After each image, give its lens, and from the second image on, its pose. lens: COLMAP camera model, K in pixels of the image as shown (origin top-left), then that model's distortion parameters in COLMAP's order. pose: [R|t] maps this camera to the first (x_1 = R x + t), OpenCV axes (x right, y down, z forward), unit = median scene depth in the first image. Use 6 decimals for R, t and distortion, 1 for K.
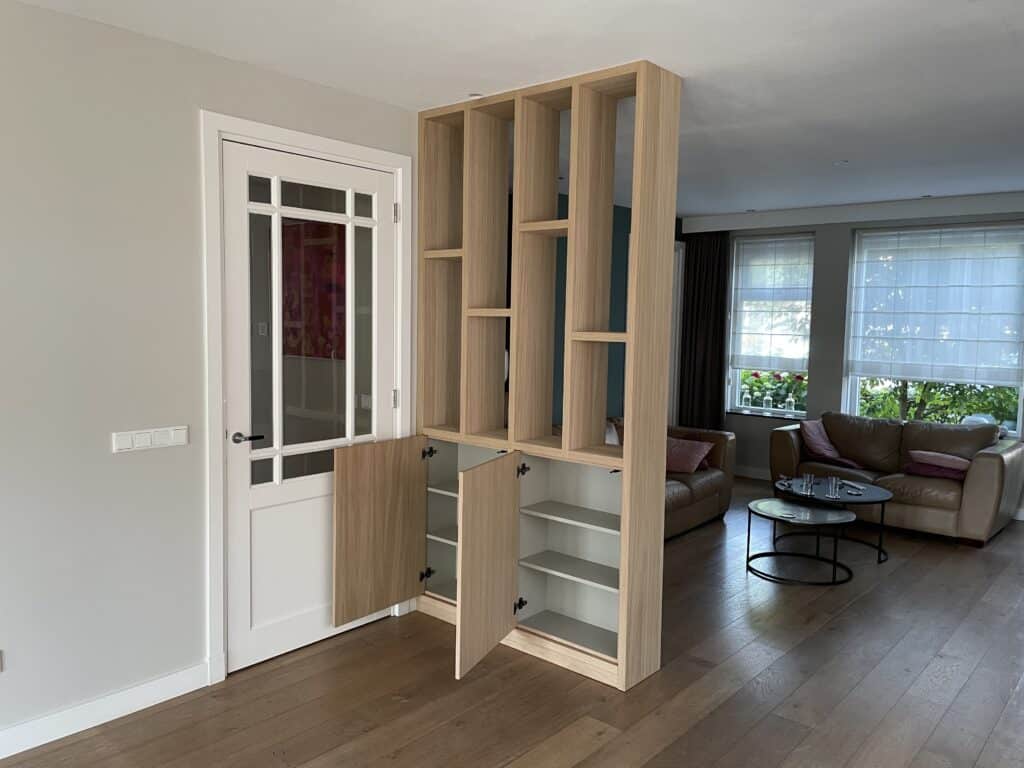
lens RADIAL K [[777.8, 0, 506.4], [0, 777.8, 379.4], [0, 0, 1]] dist [0.082901, -0.118689]
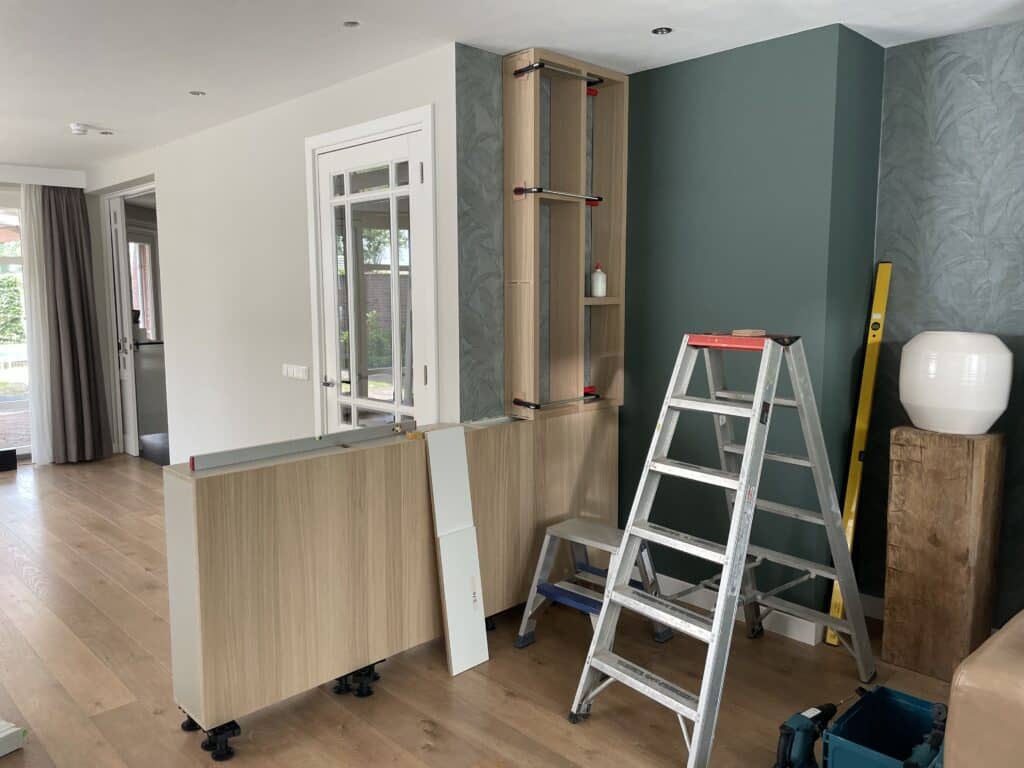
lens RADIAL K [[777.8, 0, 506.4], [0, 777.8, 379.4], [0, 0, 1]] dist [0.082901, -0.118689]
pose [[-0.080488, 0.095916, -0.992130, 0.710127], [-0.079709, 0.991552, 0.102326, -0.067188], [0.993563, 0.087317, -0.072163, 1.073096]]
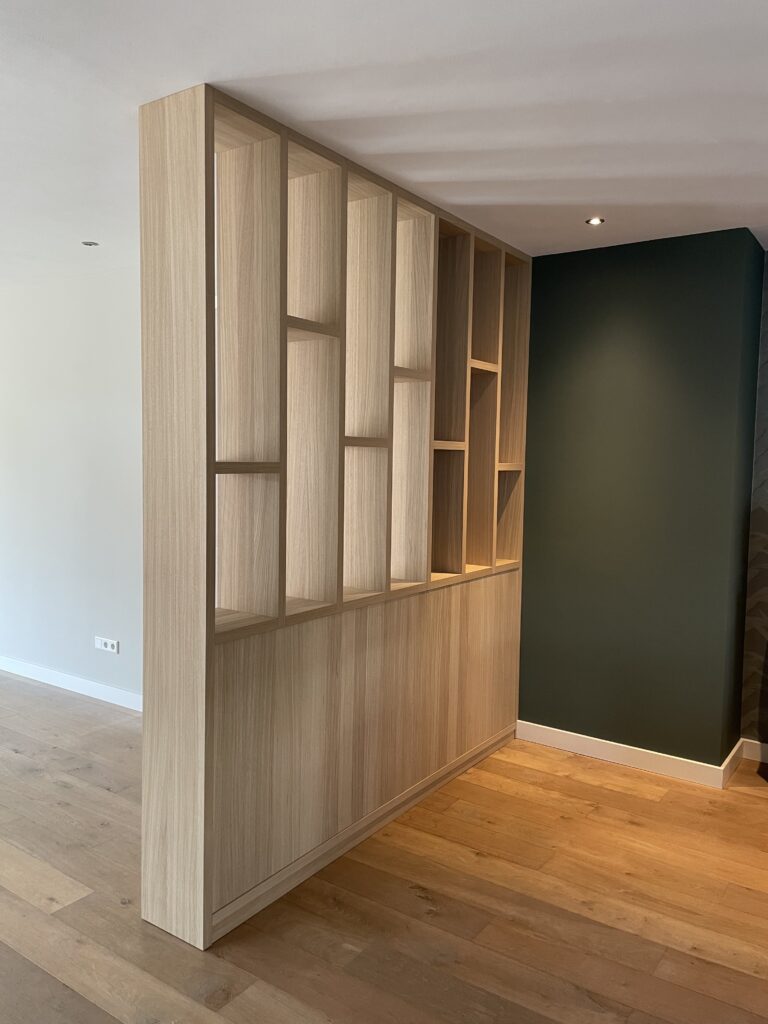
lens RADIAL K [[777.8, 0, 384.0], [0, 777.8, 512.0], [0, 0, 1]] dist [0.082901, -0.118689]
pose [[0.112935, 0.054828, -0.992089, 0.719089], [-0.097007, 0.994315, 0.043908, -0.047399], [0.988856, 0.091280, 0.117612, 0.854699]]
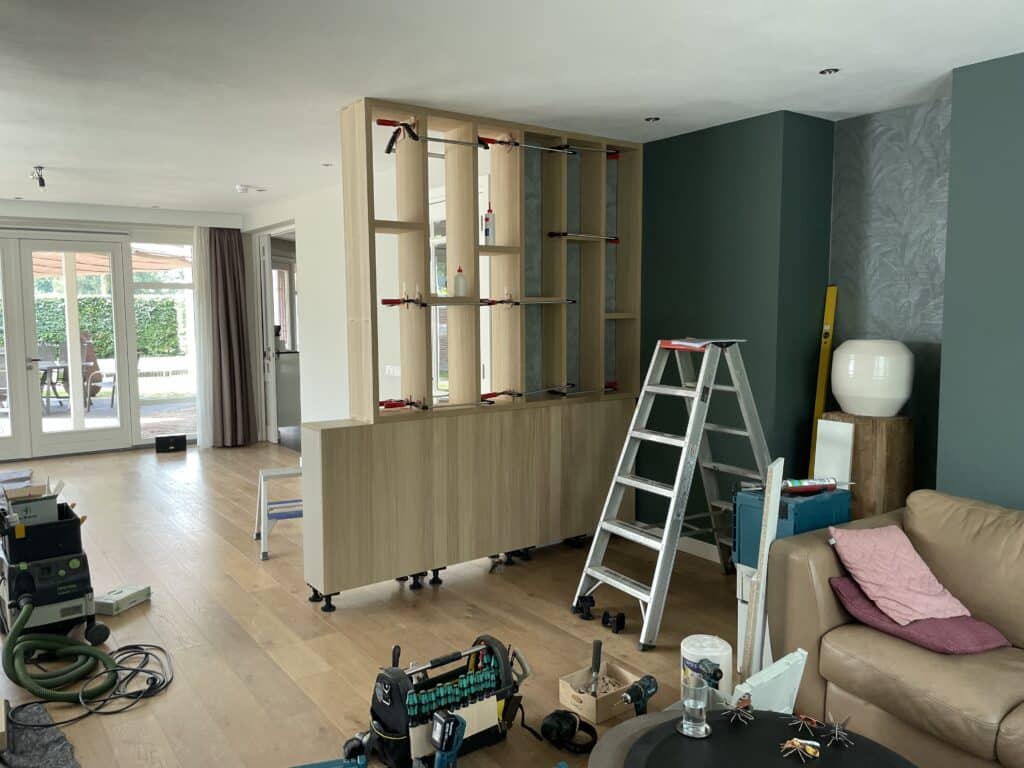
lens RADIAL K [[777.8, 0, 506.4], [0, 777.8, 379.4], [0, 0, 1]] dist [0.082901, -0.118689]
pose [[-0.224827, 0.071535, -0.971769, 0.982161], [-0.078374, 0.992743, 0.091211, -0.073240], [0.971242, 0.096668, -0.217589, 1.206681]]
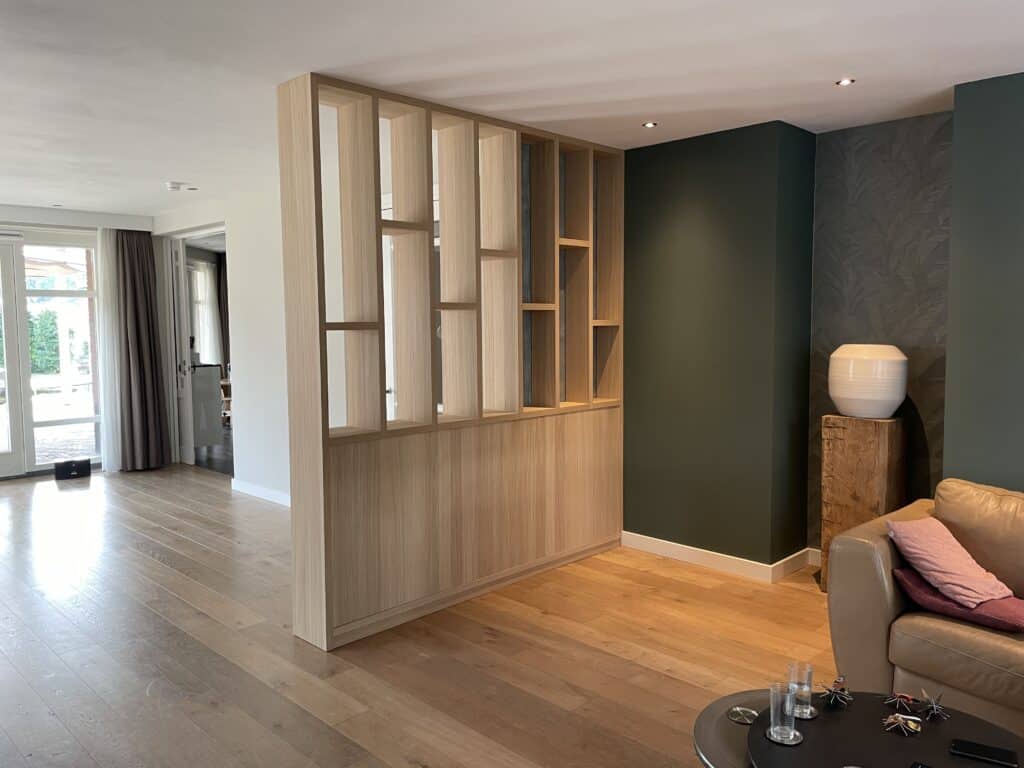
lens RADIAL K [[777.6, 0, 511.4], [0, 777.6, 382.2], [0, 0, 1]] dist [0.082921, -0.121712]
pose [[-0.060000, 0.062001, -0.996271, 0.964730], [-0.074875, 0.994978, 0.066429, -0.053480], [0.995386, 0.078582, -0.055056, 1.041012]]
